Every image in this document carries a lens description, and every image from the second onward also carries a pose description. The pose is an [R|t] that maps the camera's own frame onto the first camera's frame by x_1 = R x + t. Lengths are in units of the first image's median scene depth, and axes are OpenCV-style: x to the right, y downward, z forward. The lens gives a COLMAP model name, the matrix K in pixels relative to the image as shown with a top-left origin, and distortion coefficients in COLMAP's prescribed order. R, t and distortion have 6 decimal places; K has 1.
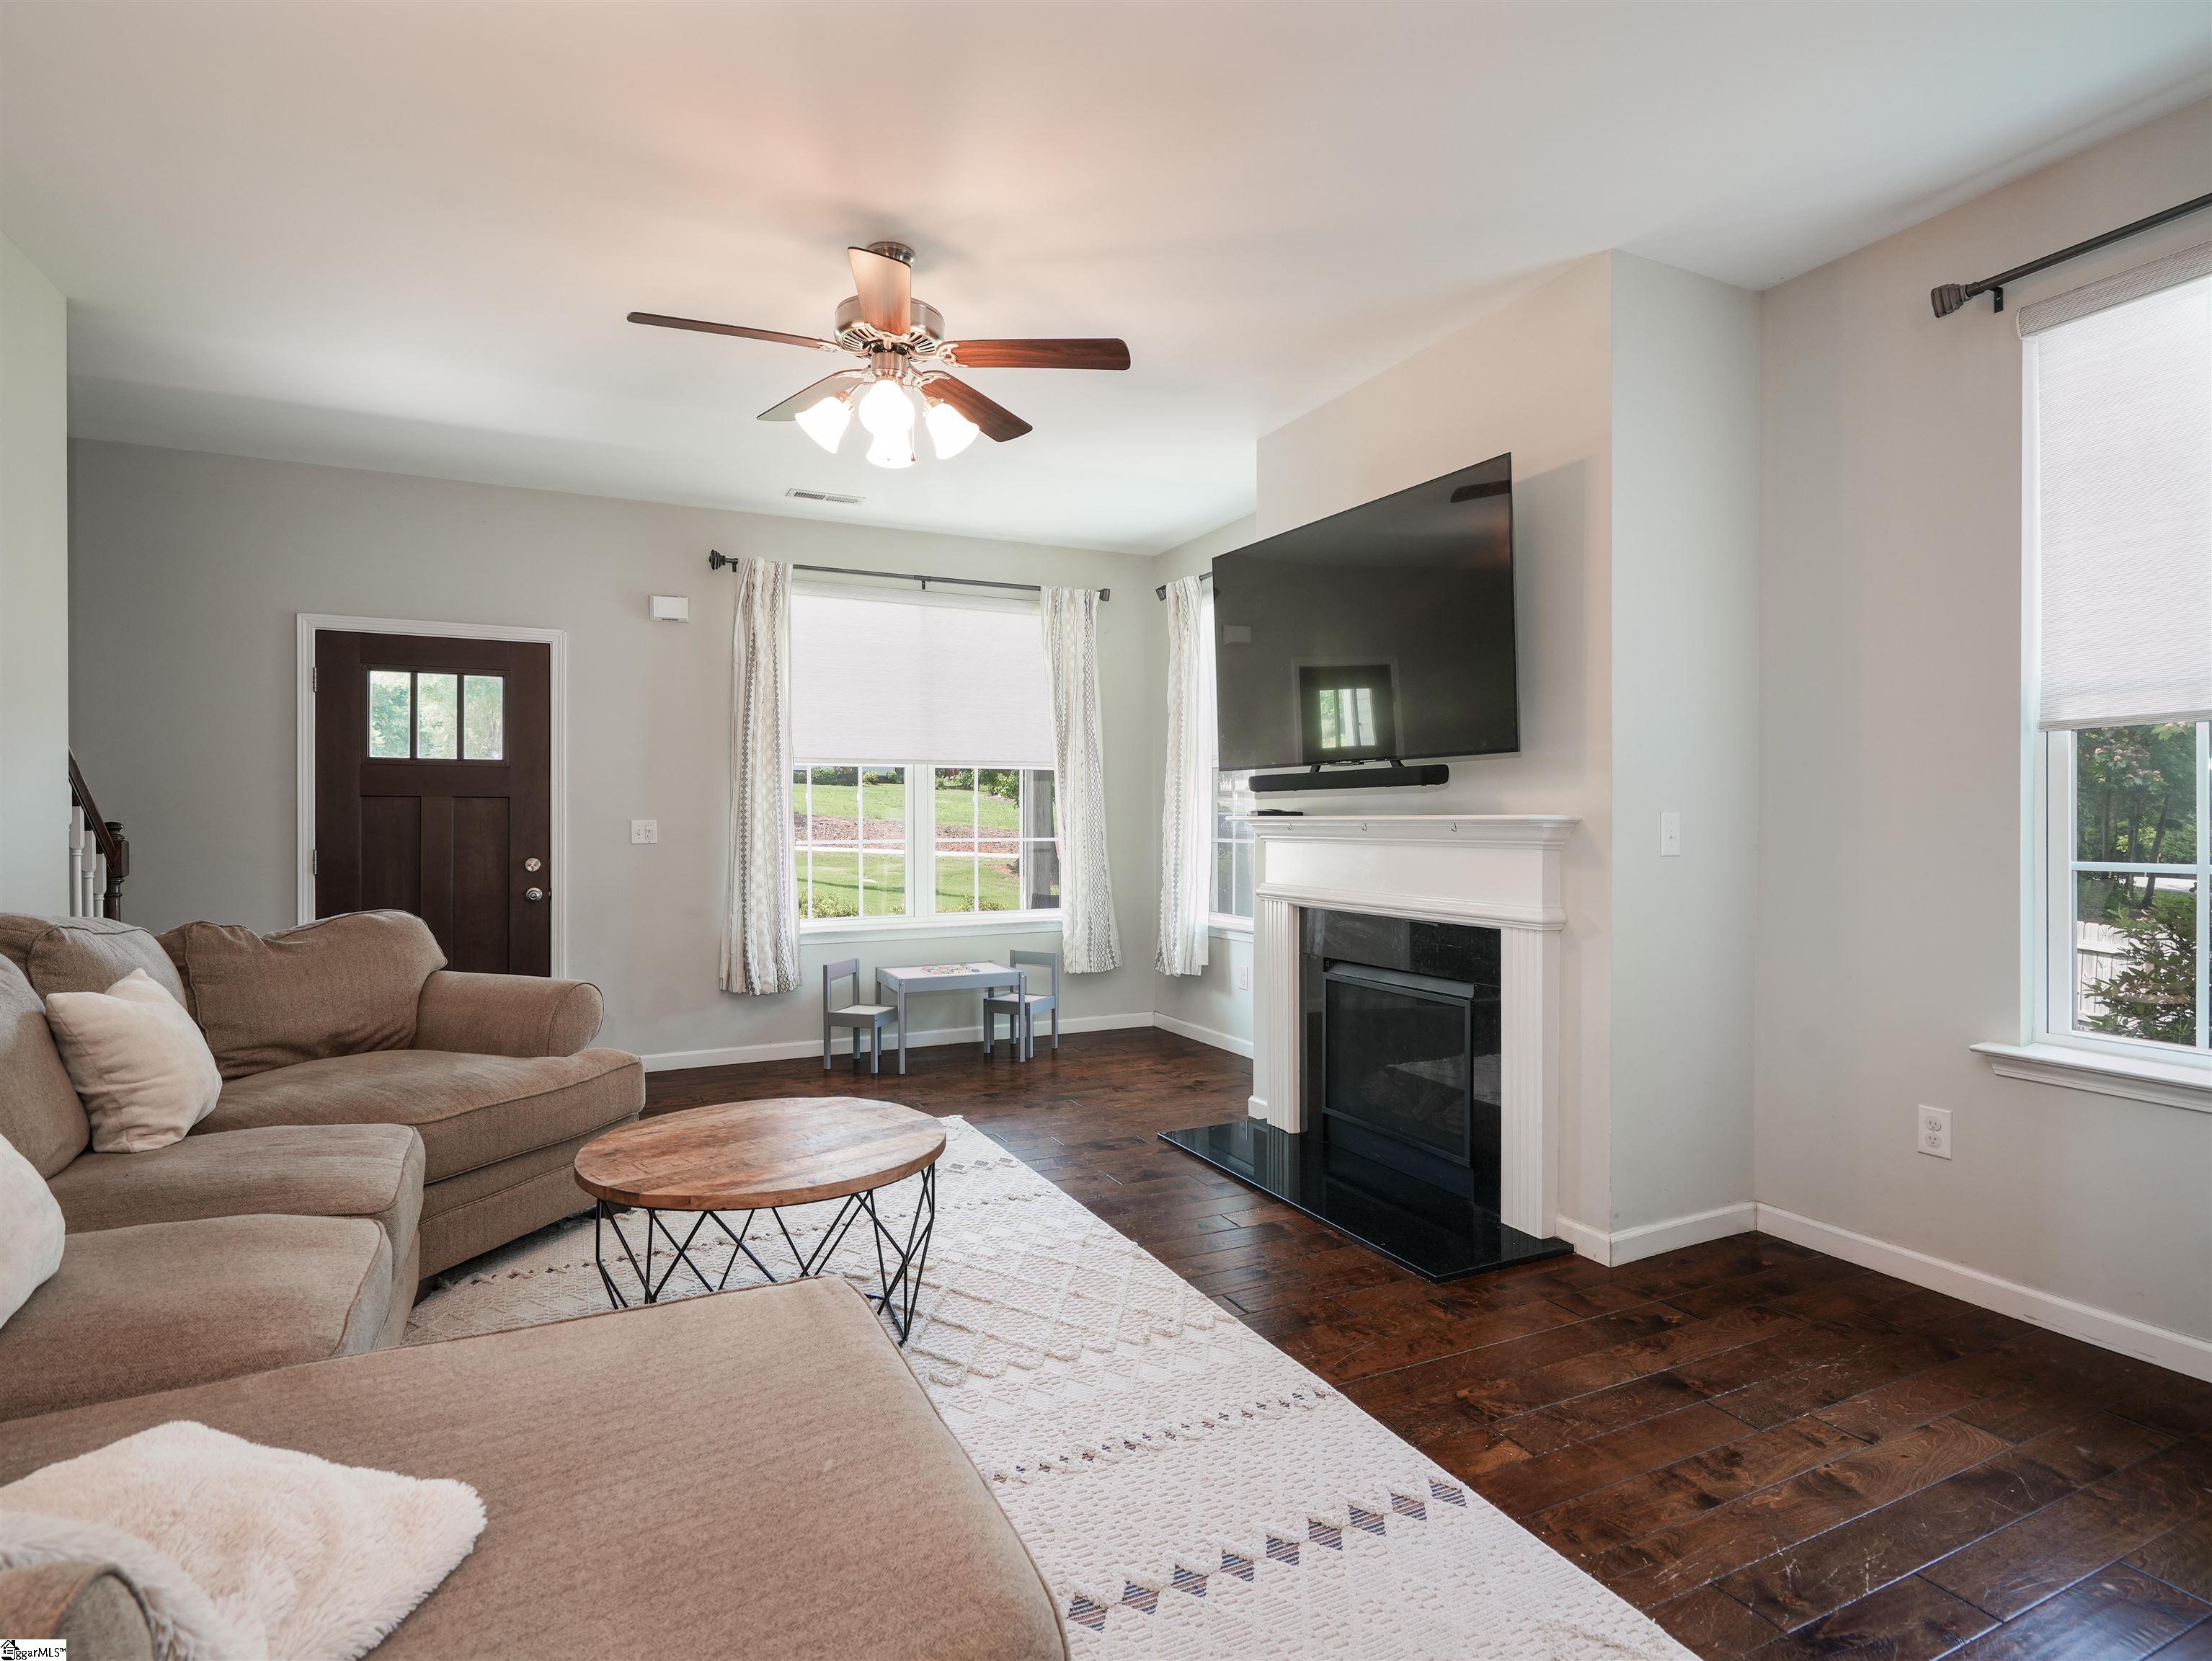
lens RADIAL K [[1142.2, 0, 1105.9], [0, 1142.2, 834.9], [0, 0, 1]] dist [-0.003115, 0.000086]
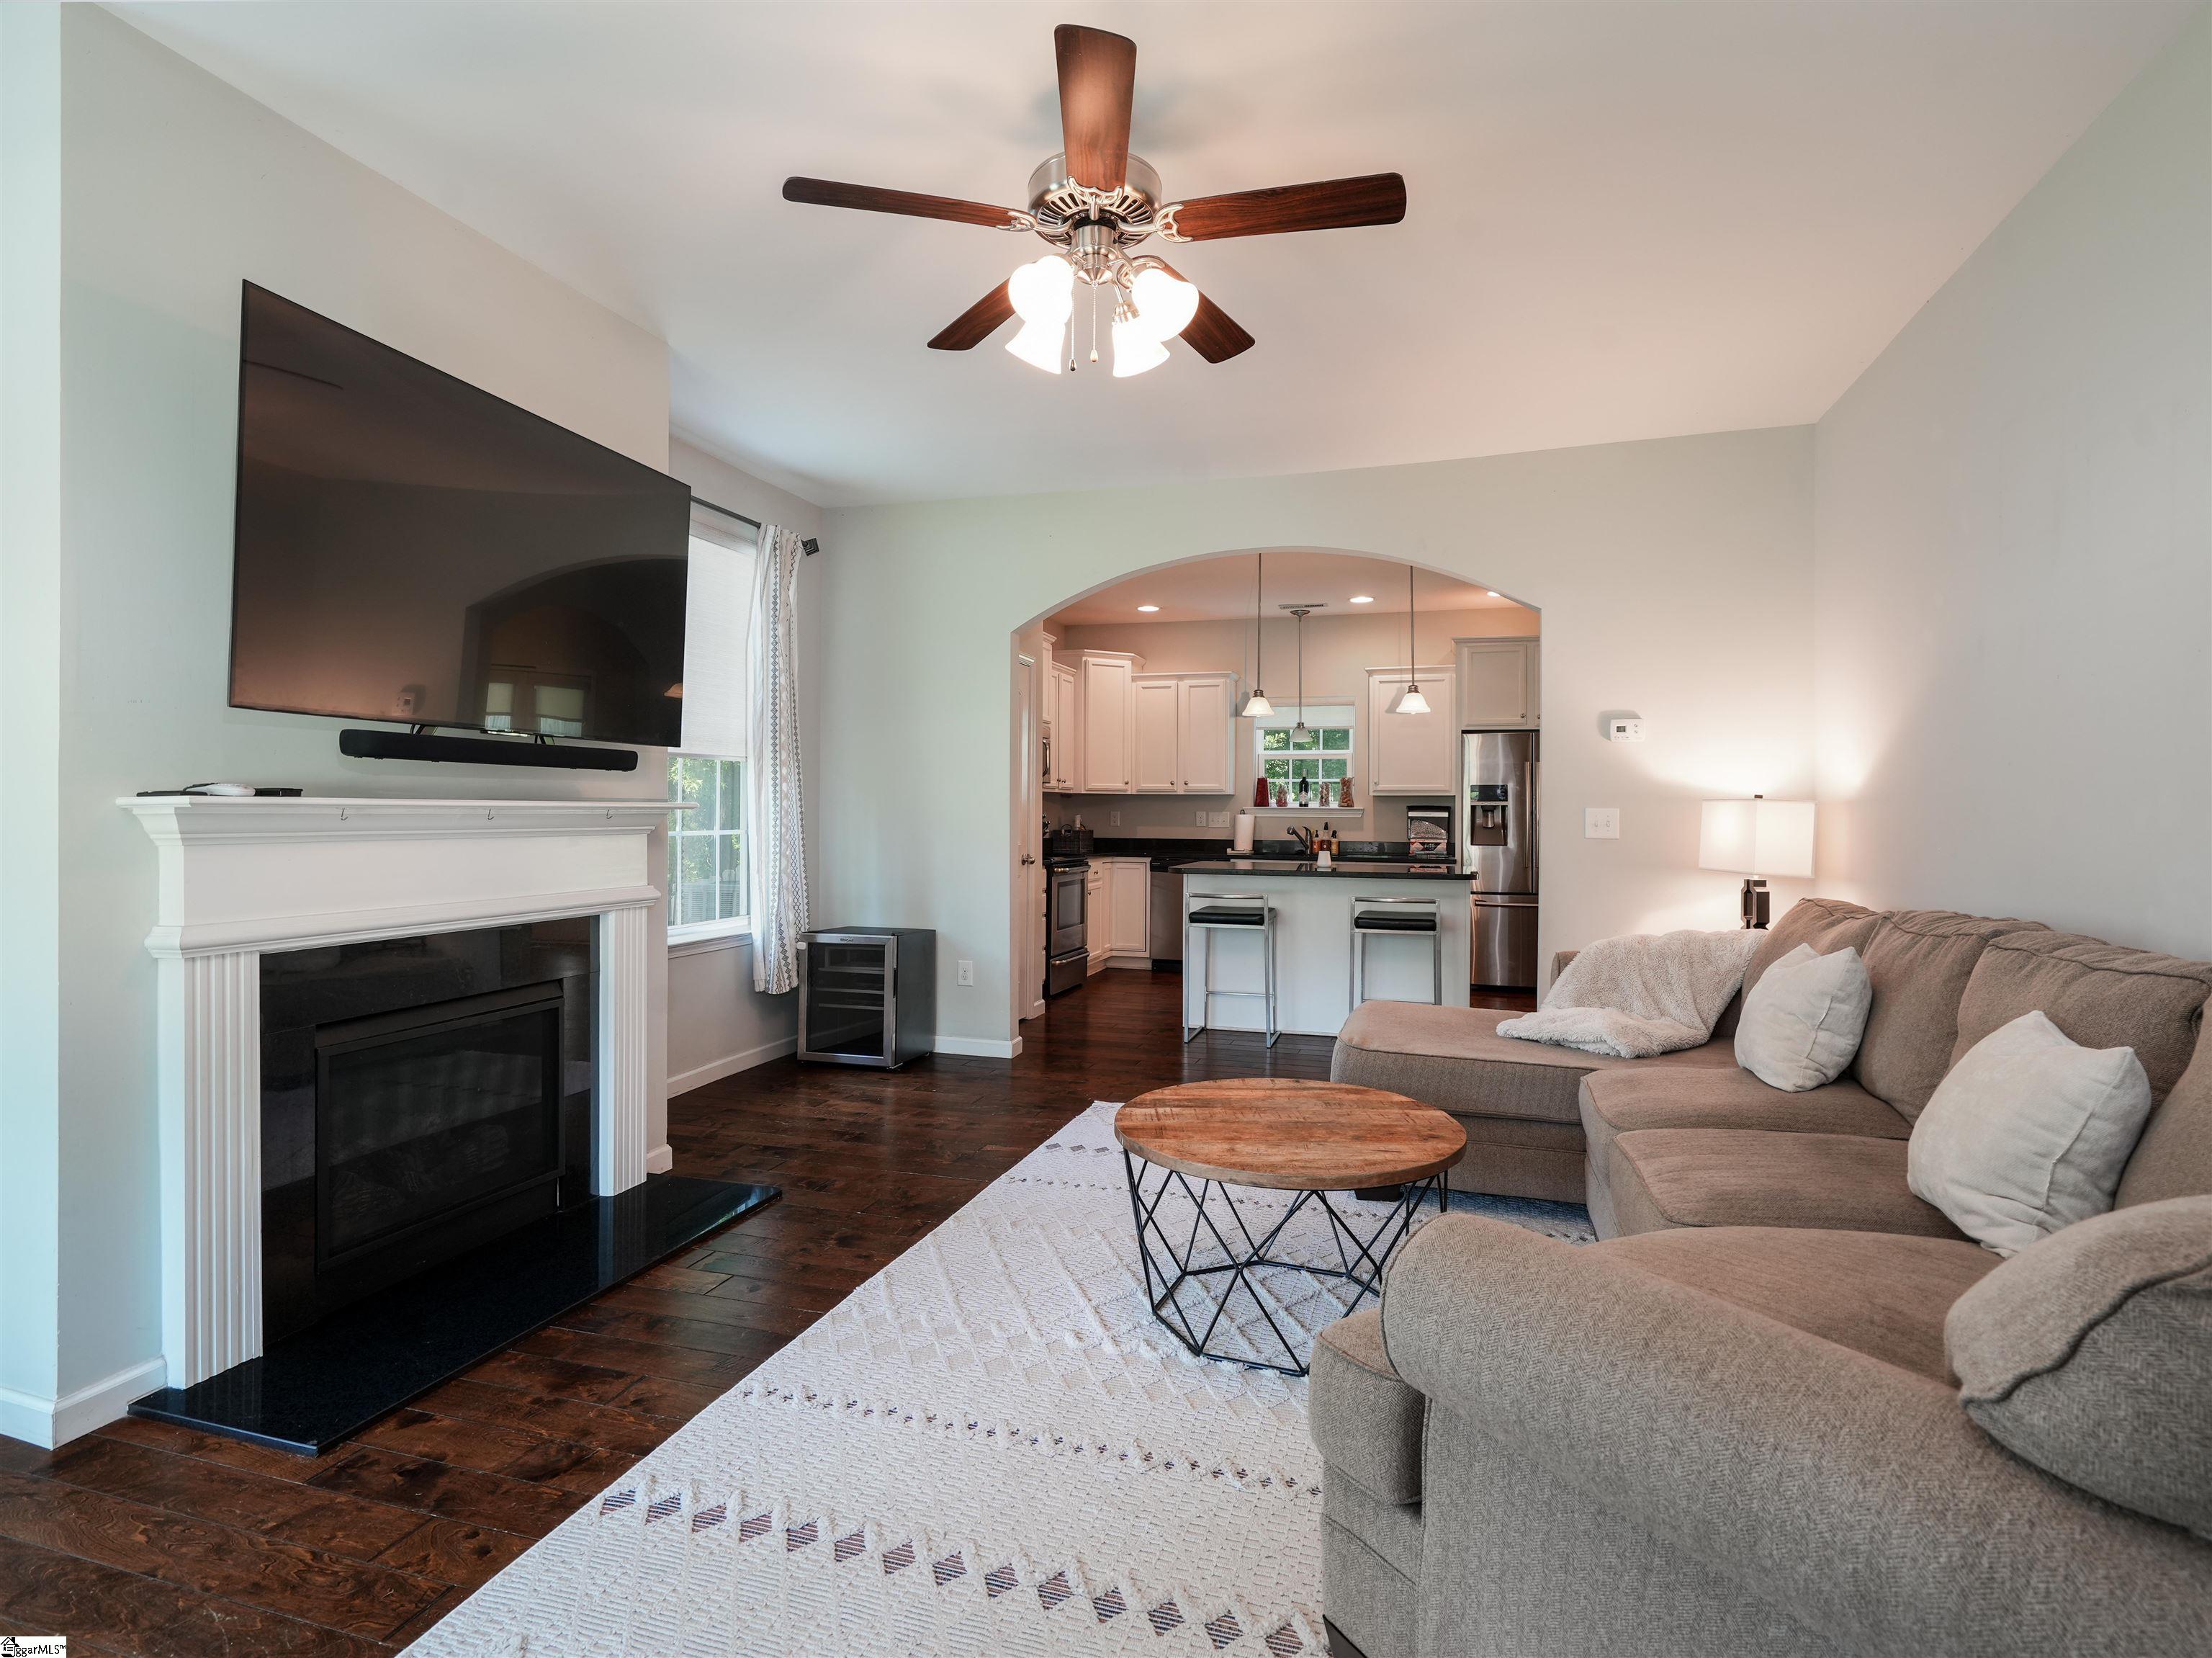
lens RADIAL K [[1247.3, 0, 1062.4], [0, 1247.3, 827.4], [0, 0, 1]] dist [-0.002352, 0.000024]
pose [[-0.729372, -0.009639, 0.684050, -0.897831], [0.003336, 0.999839, 0.017646, -0.016502], [-0.684110, 0.015152, -0.729222, 1.917671]]
